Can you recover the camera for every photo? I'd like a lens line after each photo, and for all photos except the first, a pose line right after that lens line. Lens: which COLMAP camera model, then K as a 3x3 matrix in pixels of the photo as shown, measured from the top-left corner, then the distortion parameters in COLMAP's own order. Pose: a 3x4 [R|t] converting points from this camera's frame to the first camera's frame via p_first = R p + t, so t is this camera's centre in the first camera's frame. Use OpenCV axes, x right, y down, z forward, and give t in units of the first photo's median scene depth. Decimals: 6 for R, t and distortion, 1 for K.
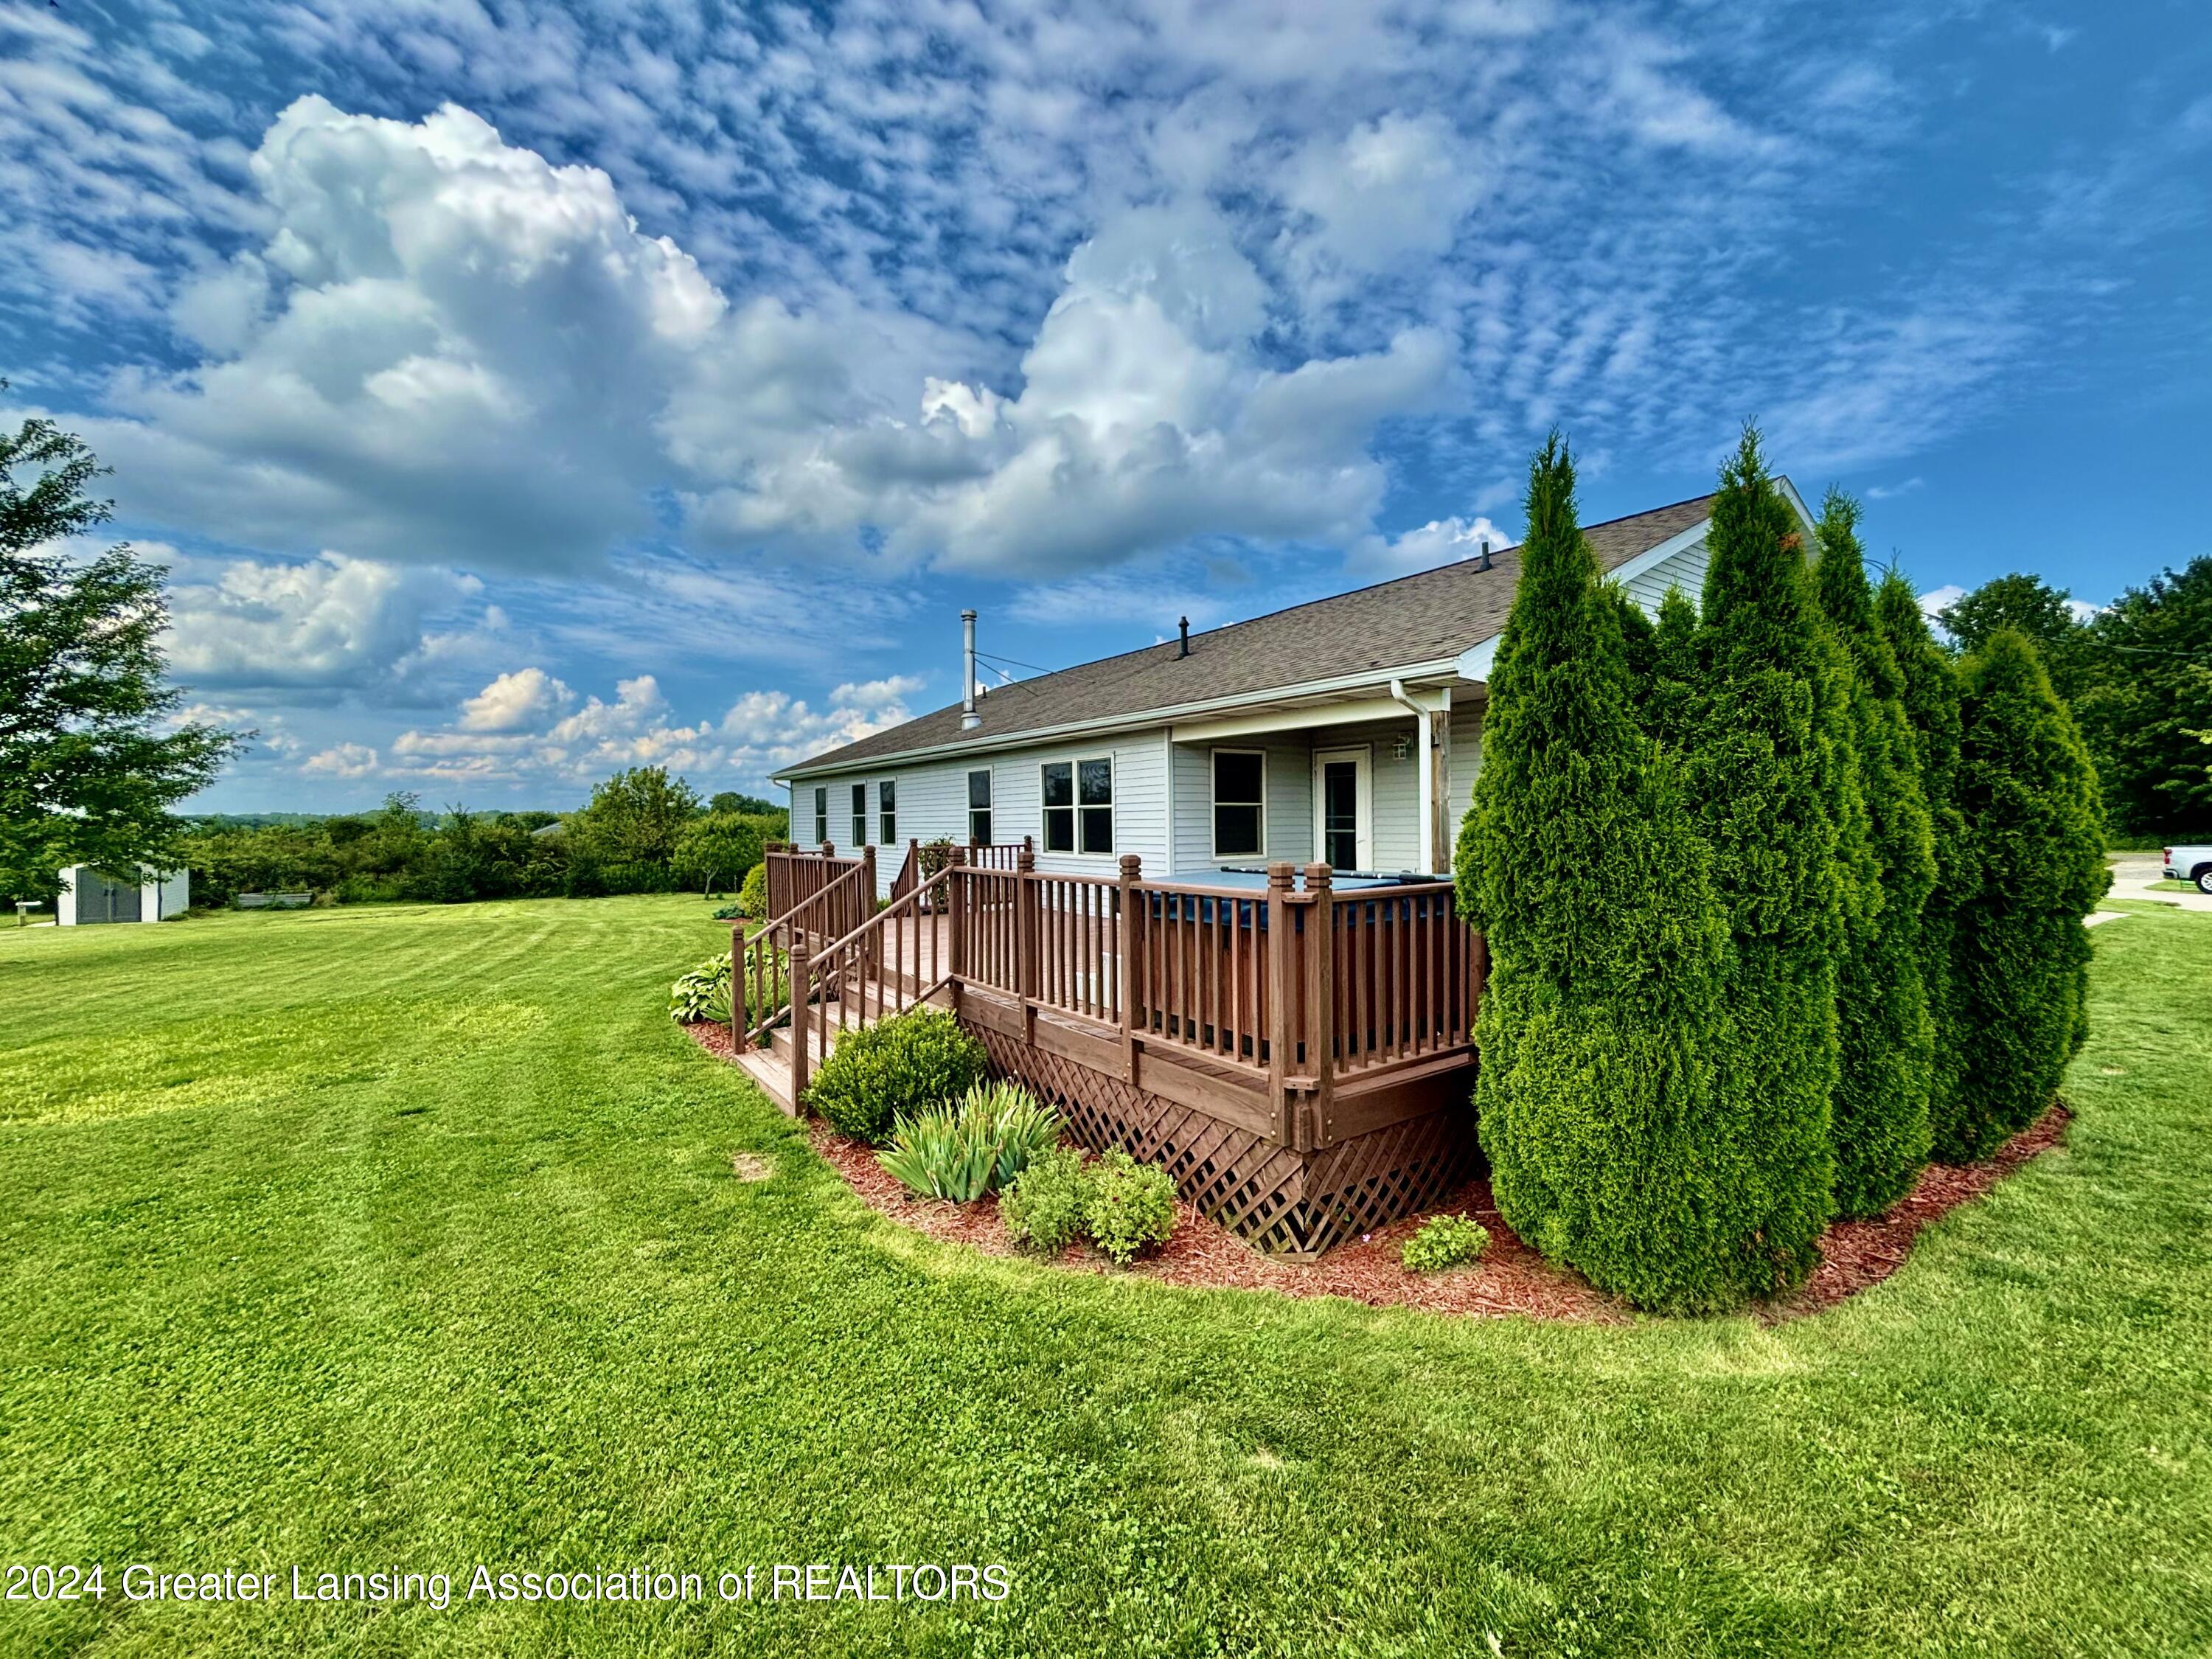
lens RADIAL K [[907.0, 0, 1106.0], [0, 907.0, 829.5], [0, 0, 1]] dist [-0.000686, 0.000274]
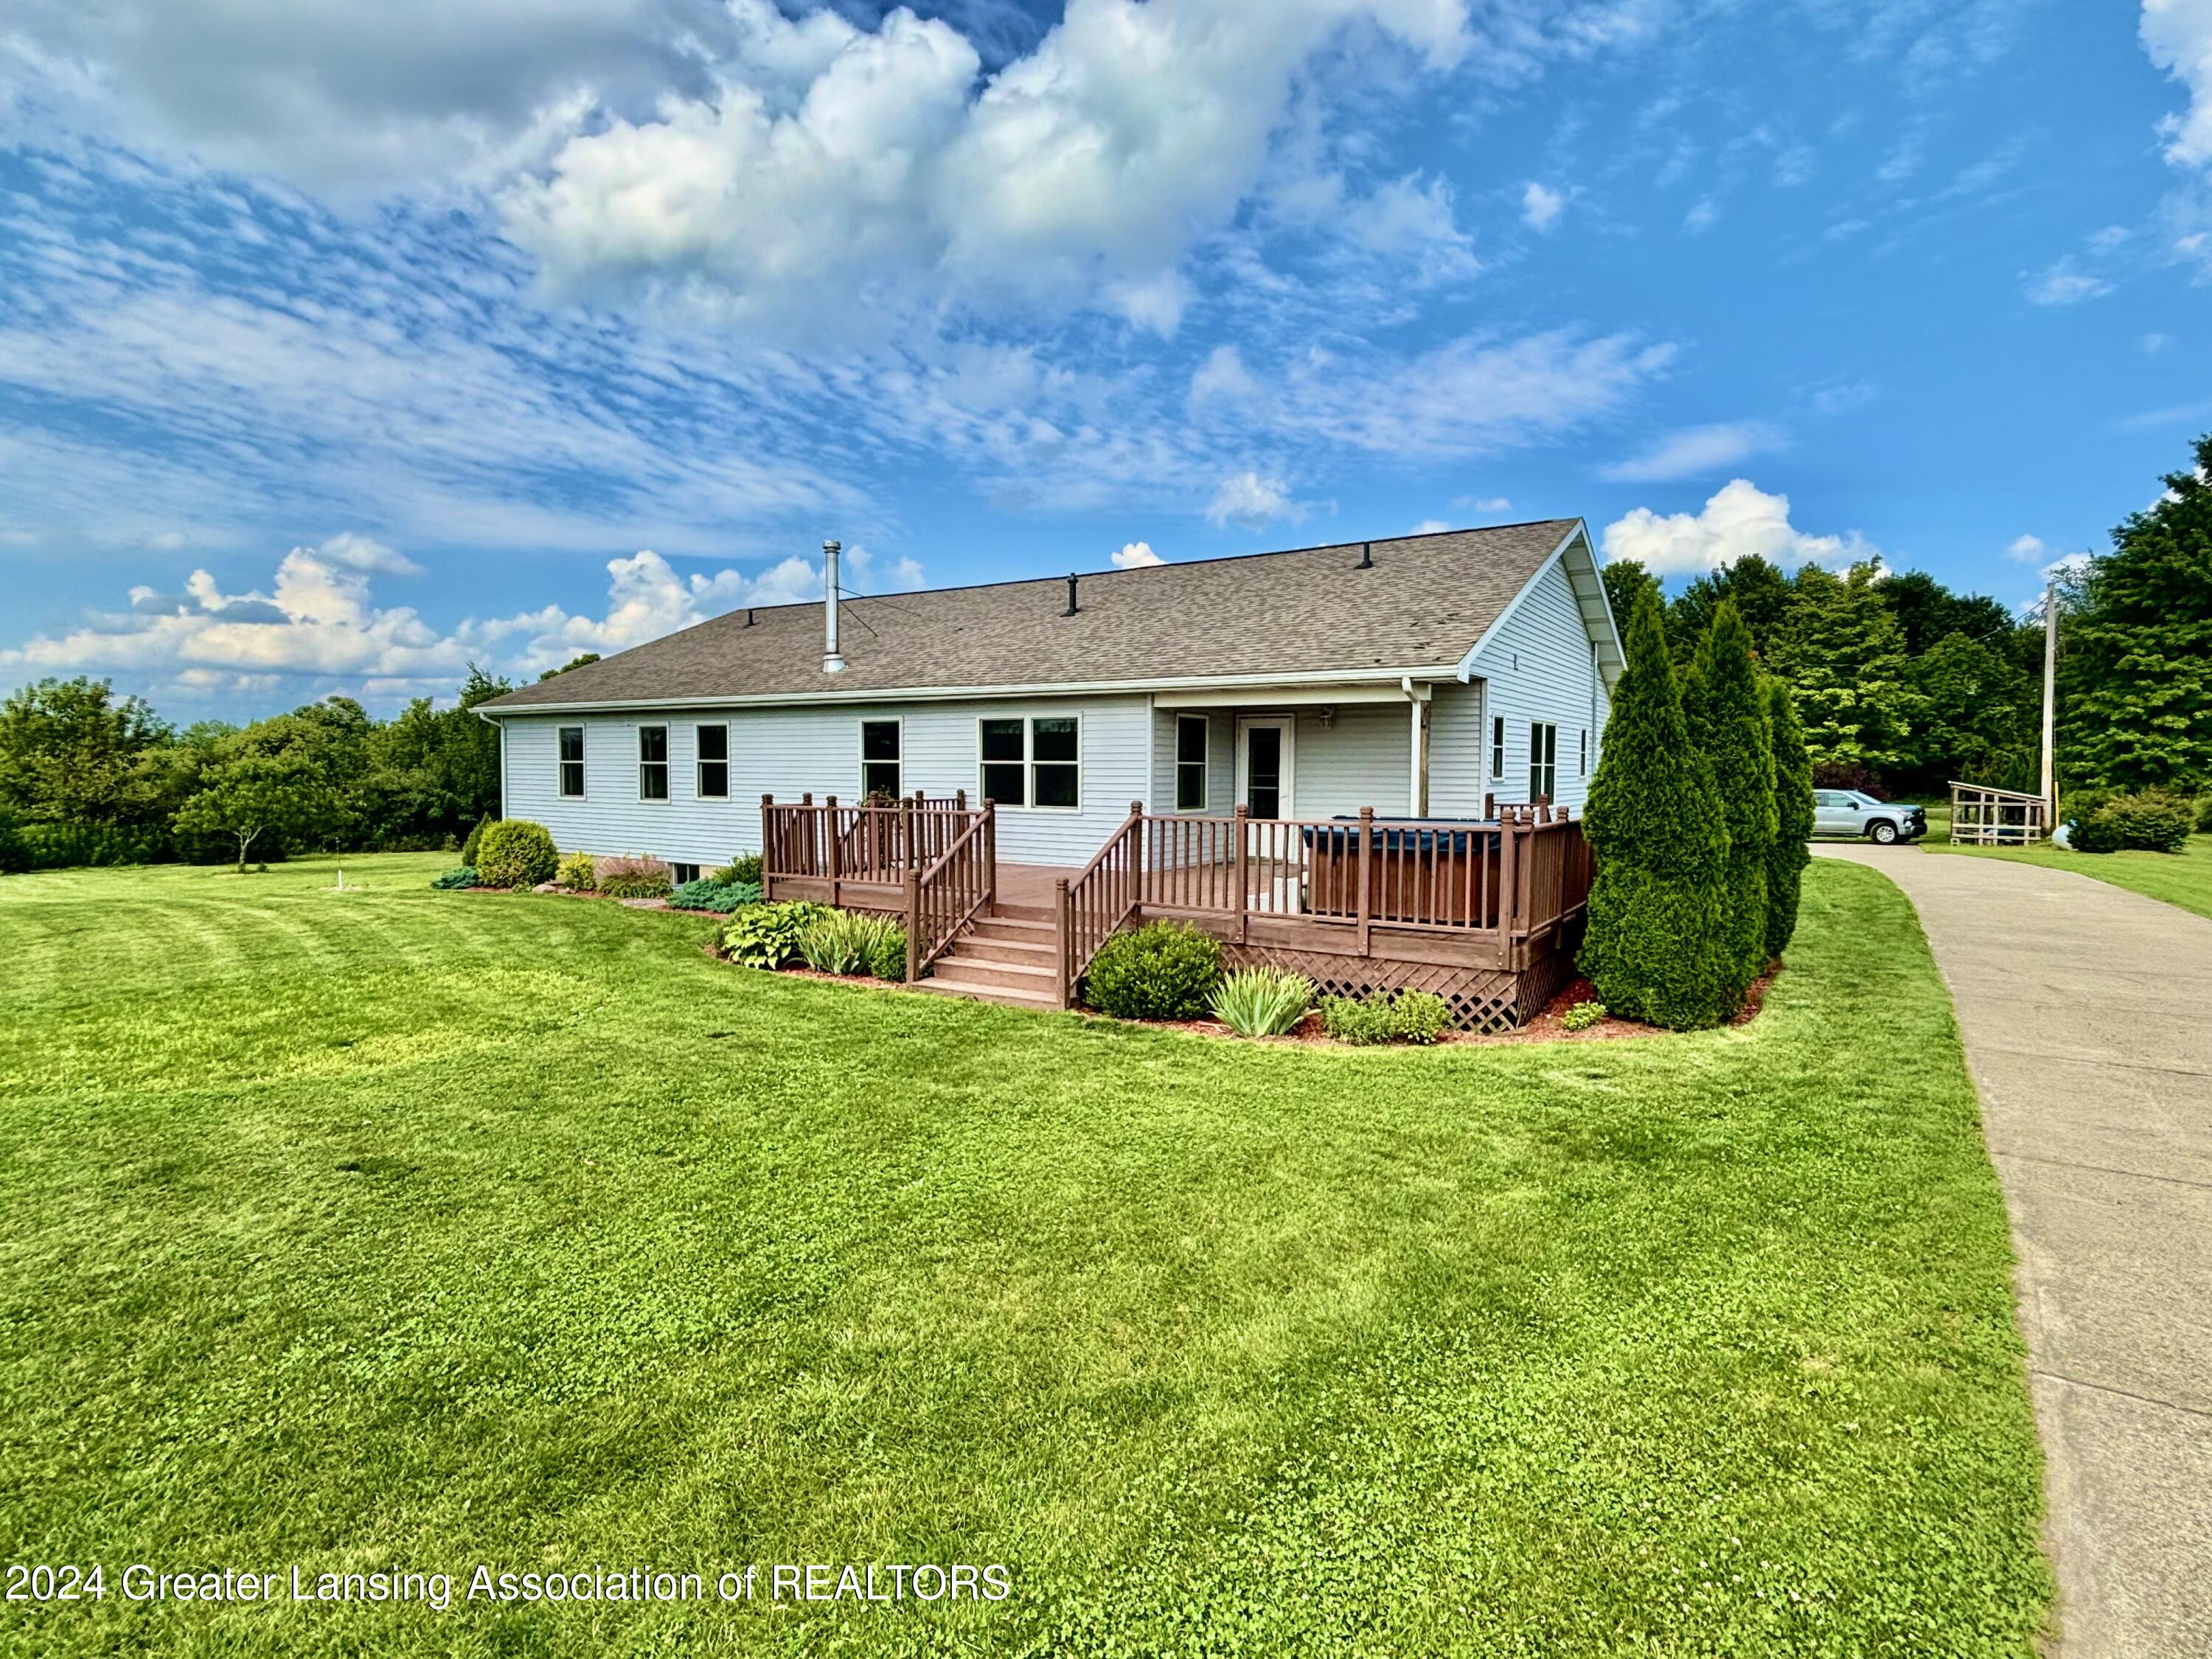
lens RADIAL K [[1136.7, 0, 1106.0], [0, 1136.7, 829.5], [0, 0, 1]] dist [0.004313, 0.000018]
pose [[0.926250, -0.005026, 0.376876, -0.445029], [-0.011174, 0.999105, 0.040788, -0.002110], [-0.376744, -0.041991, 0.925365, -0.242745]]
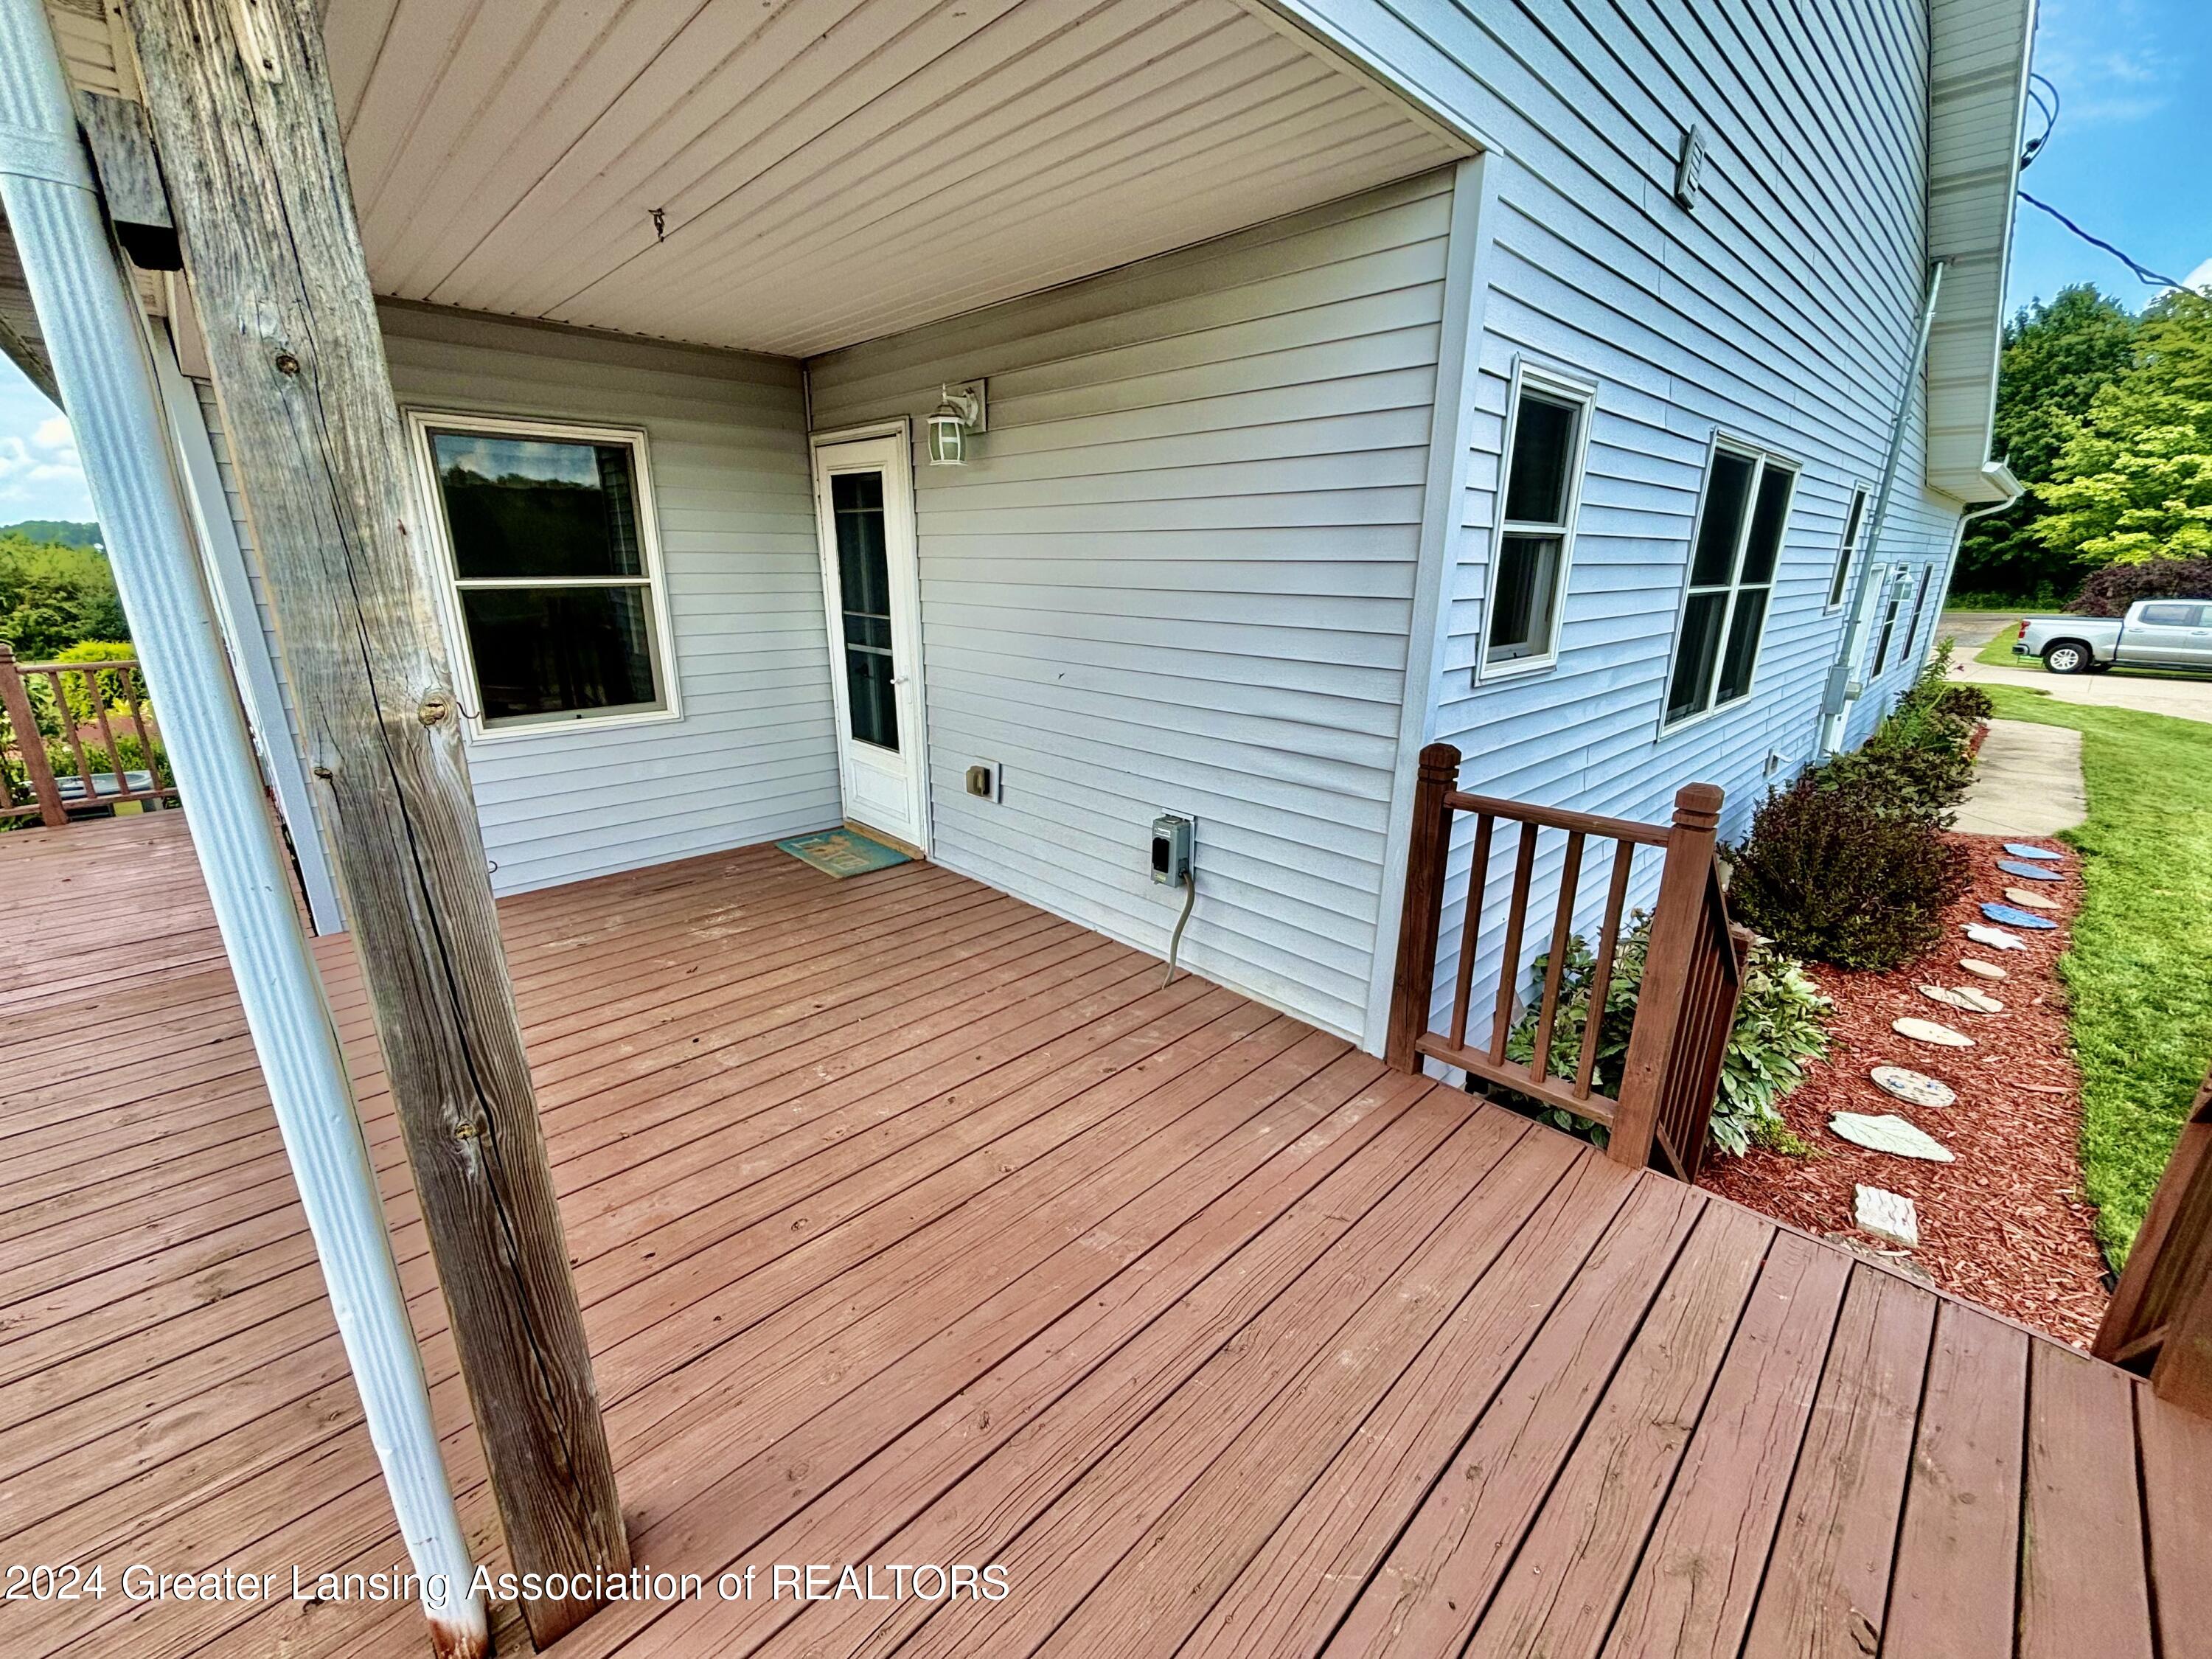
lens RADIAL K [[907.0, 0, 1106.0], [0, 907.0, 829.5], [0, 0, 1]] dist [-0.000686, 0.000274]
pose [[0.987136, -0.026709, 0.157638, 0.283343], [-0.019084, 0.959217, 0.282026, -0.036290], [-0.158742, -0.281406, 0.946368, 0.532823]]
